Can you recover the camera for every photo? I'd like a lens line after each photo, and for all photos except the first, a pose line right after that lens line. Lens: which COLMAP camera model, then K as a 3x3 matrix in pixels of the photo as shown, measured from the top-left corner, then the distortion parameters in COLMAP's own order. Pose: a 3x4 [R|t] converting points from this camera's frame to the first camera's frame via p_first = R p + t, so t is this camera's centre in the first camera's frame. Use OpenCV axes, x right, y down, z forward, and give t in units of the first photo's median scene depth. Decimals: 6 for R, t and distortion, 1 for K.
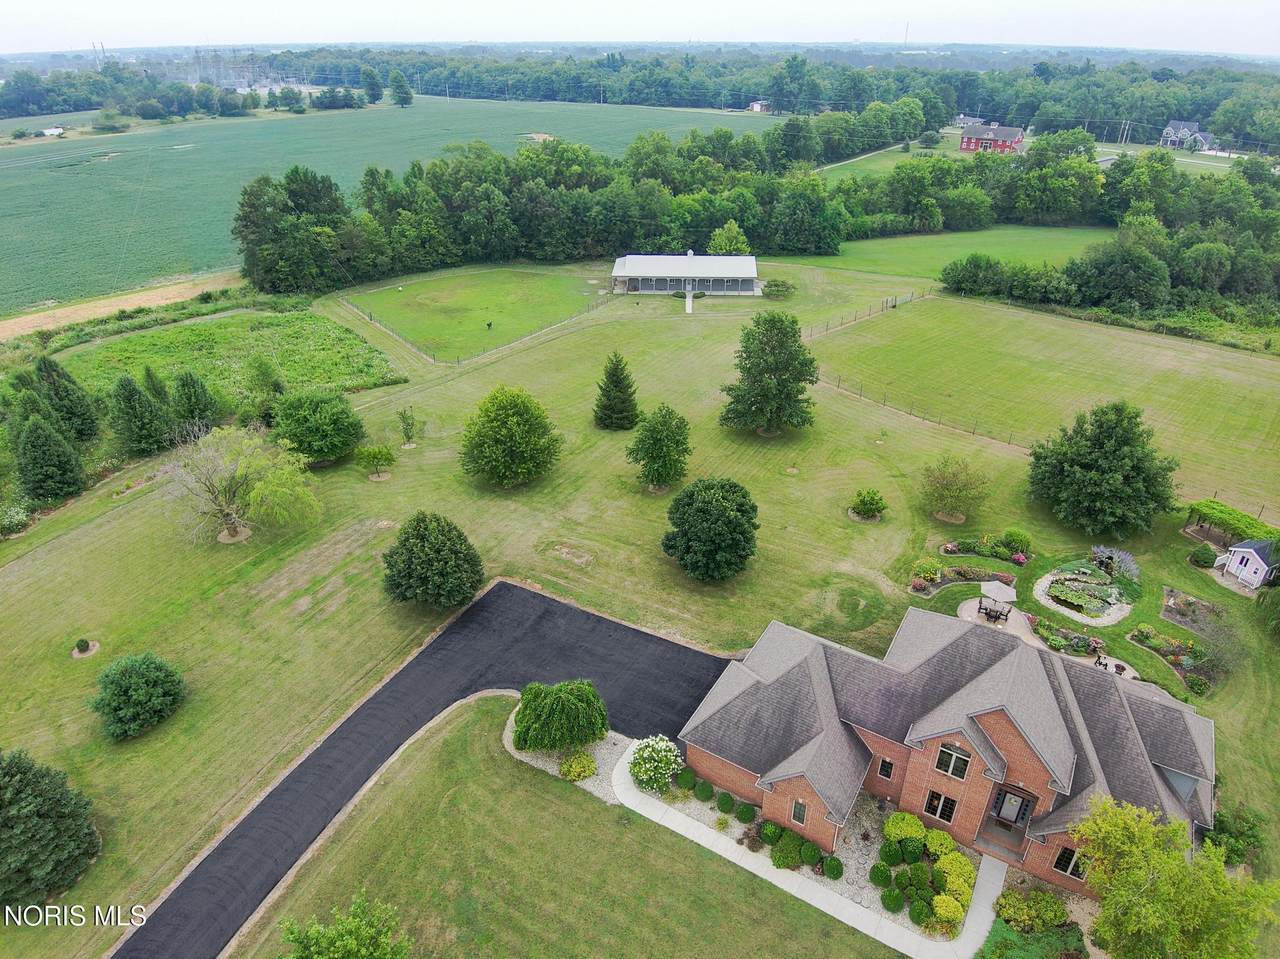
lens RADIAL K [[778.9, 0, 640.0], [0, 778.9, 479.5], [0, 0, 1]] dist [0.111360, -0.142714]
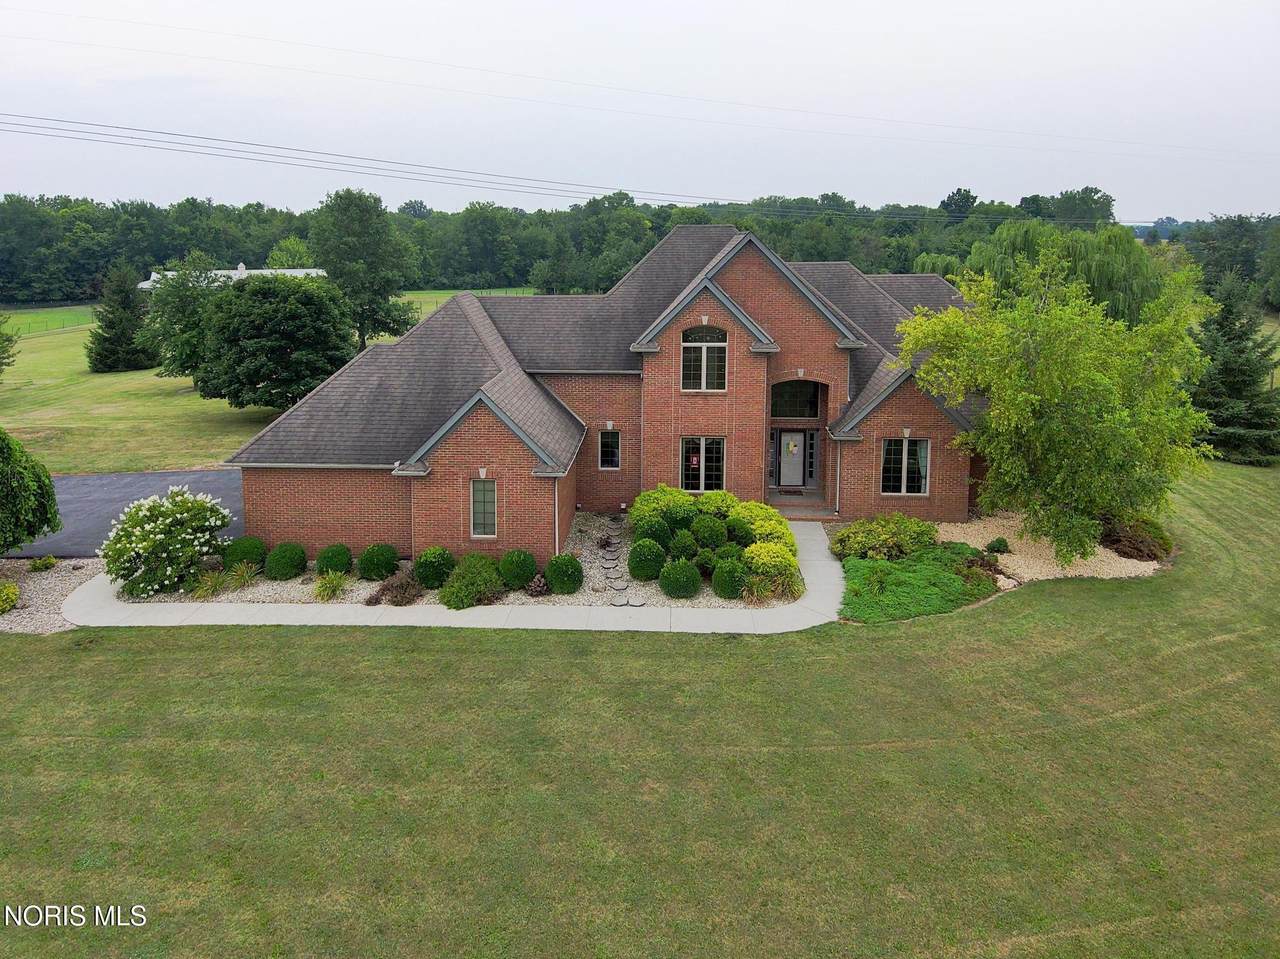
lens RADIAL K [[810.0, 0, 638.9], [0, 810.0, 313.1], [0, 0, 1]] dist [0.002626, -0.005167]
pose [[0.872371, -0.020870, 0.488398, 0.030245], [0.234719, 0.894268, -0.381039, 0.493877], [-0.428807, 0.447044, 0.785033, 0.444267]]
